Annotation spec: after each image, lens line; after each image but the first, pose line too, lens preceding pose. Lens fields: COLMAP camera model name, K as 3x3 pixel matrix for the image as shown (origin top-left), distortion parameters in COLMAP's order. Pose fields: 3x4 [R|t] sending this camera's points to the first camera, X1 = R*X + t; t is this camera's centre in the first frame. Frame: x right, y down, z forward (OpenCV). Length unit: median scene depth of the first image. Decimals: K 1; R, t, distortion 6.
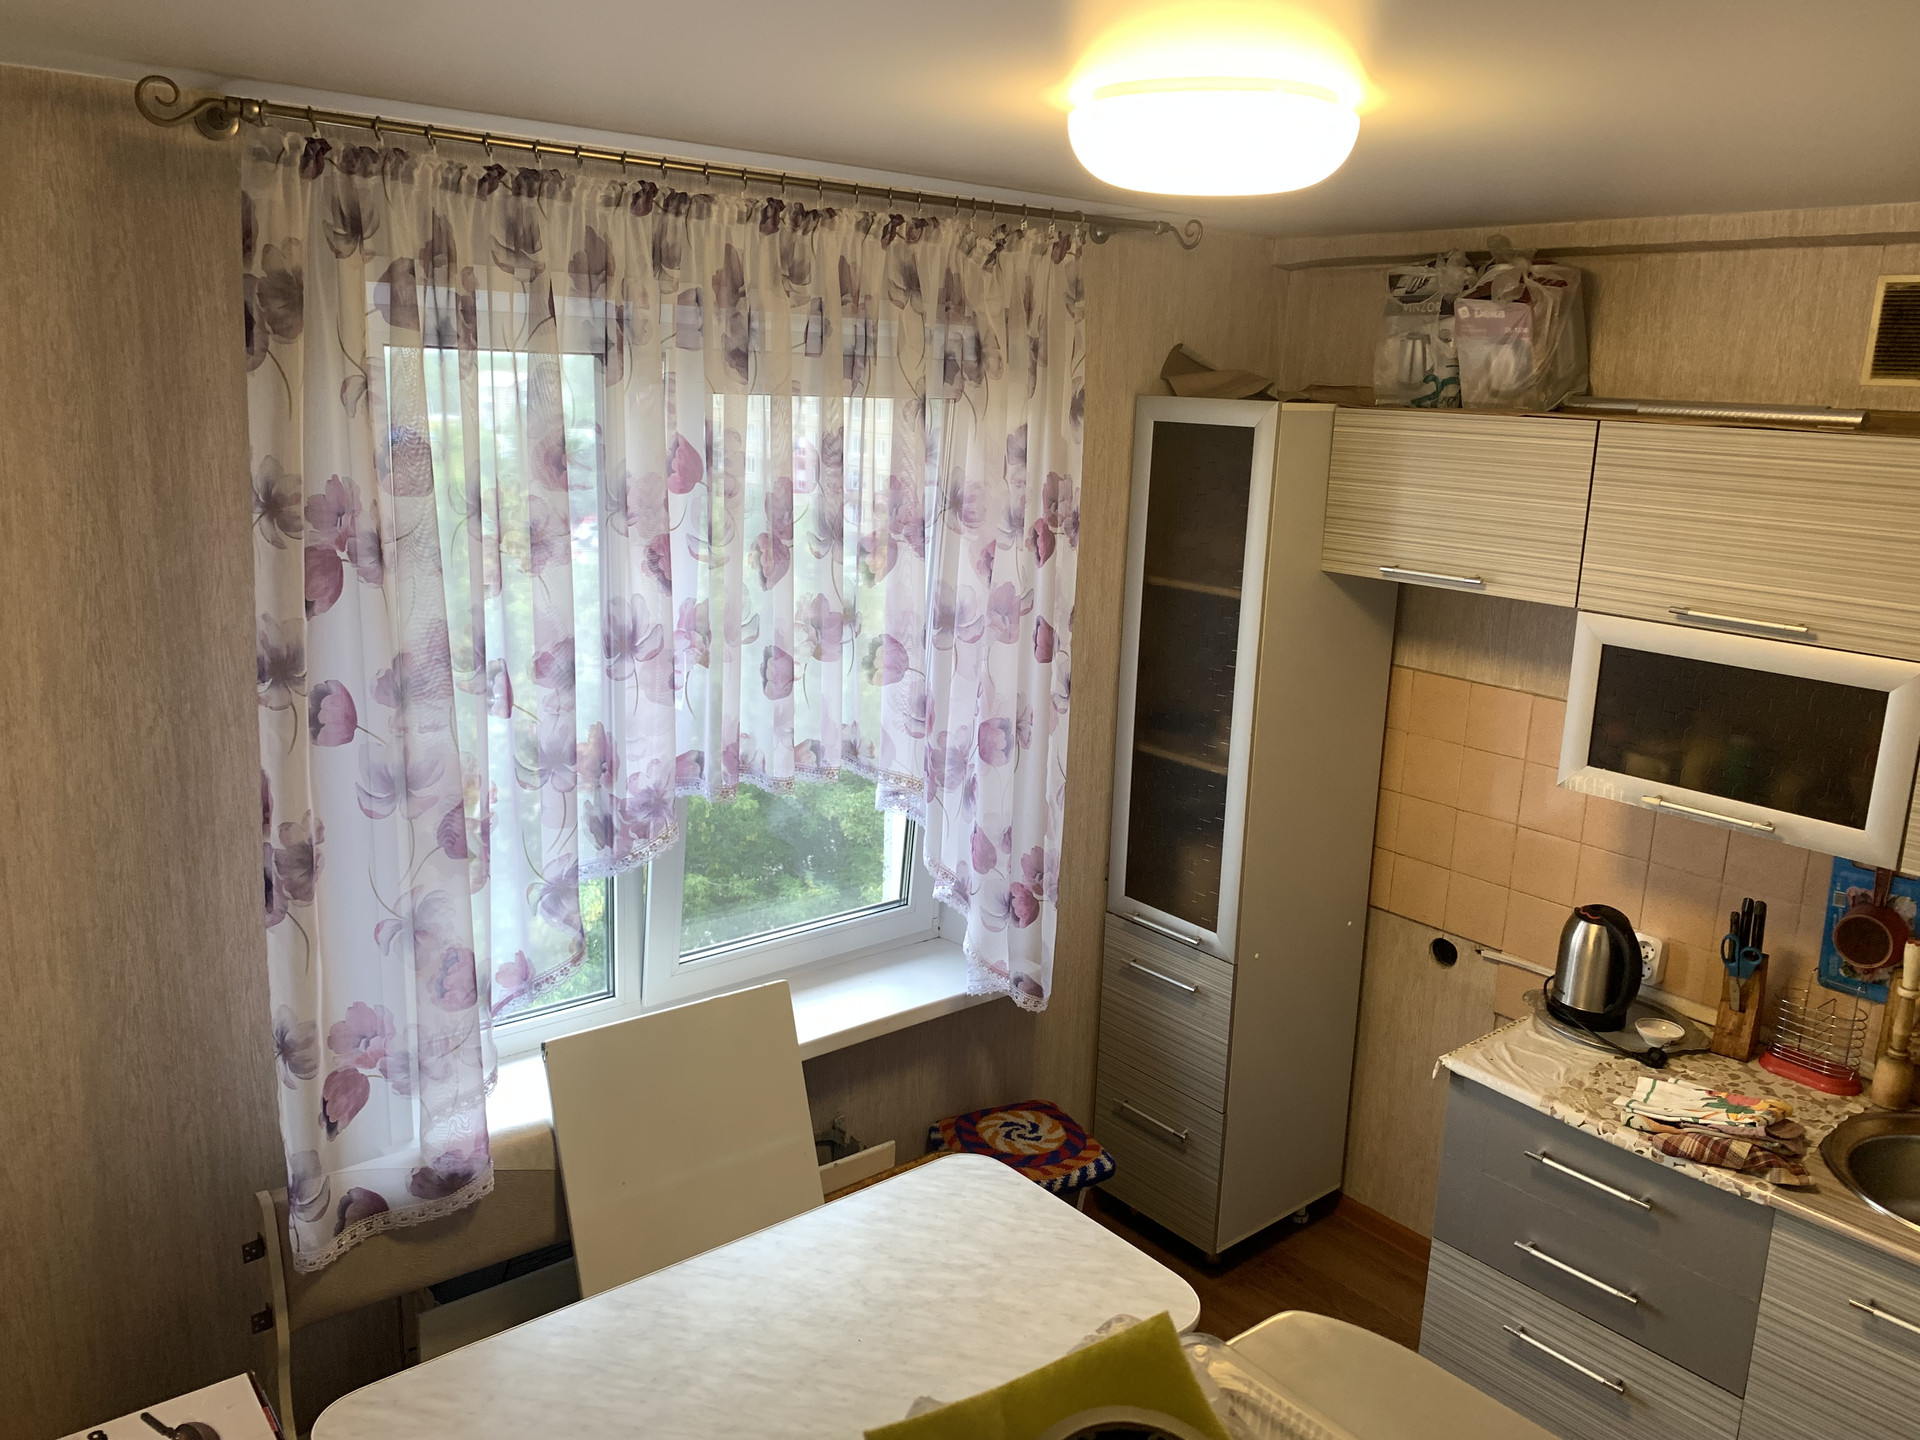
lens RADIAL K [[1454.9, 0, 960.4], [0, 1454.9, 711.4], [0, 0, 1]] dist [-0.006159, 0.008205]
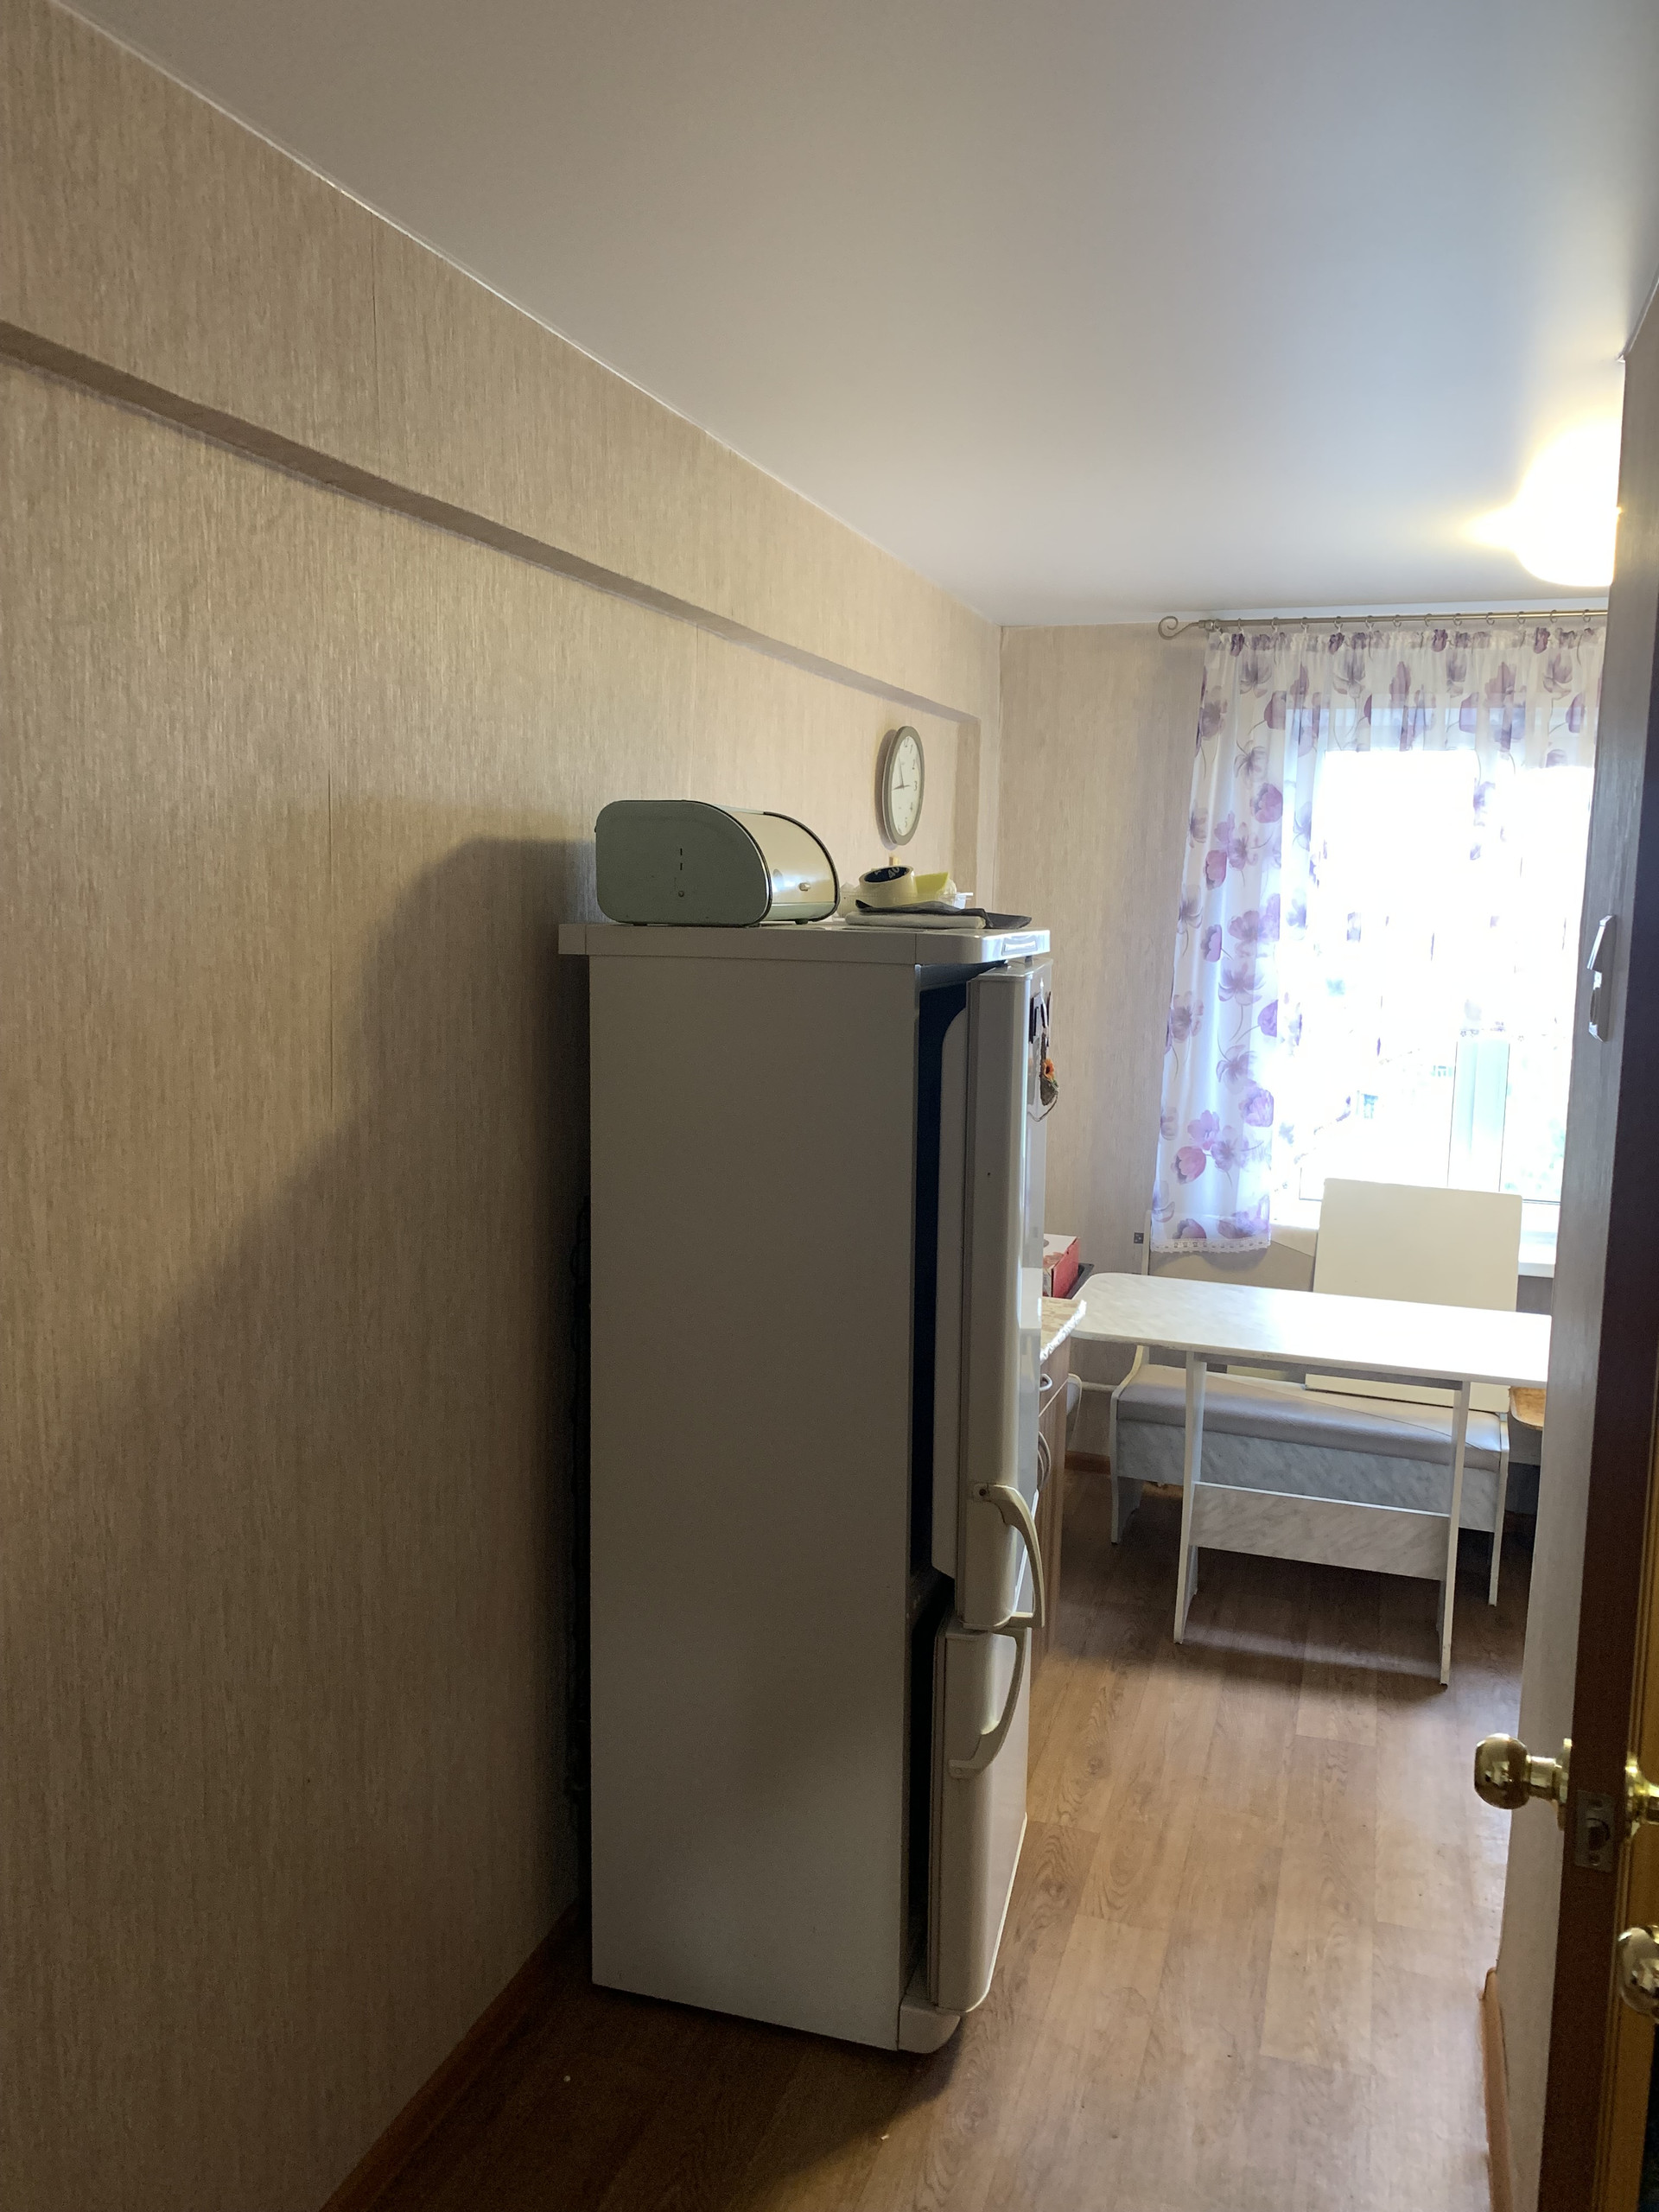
lens RADIAL K [[1676.1, 0, 830.6], [0, 1676.1, 1107.2], [0, 0, 1]] dist [-0.006159, 0.008205]
pose [[0.532630, 0.089771, -0.841574, 1.080349], [-0.186995, 0.982267, -0.013570, 0.317935], [0.825432, 0.164598, 0.539971, -0.485077]]
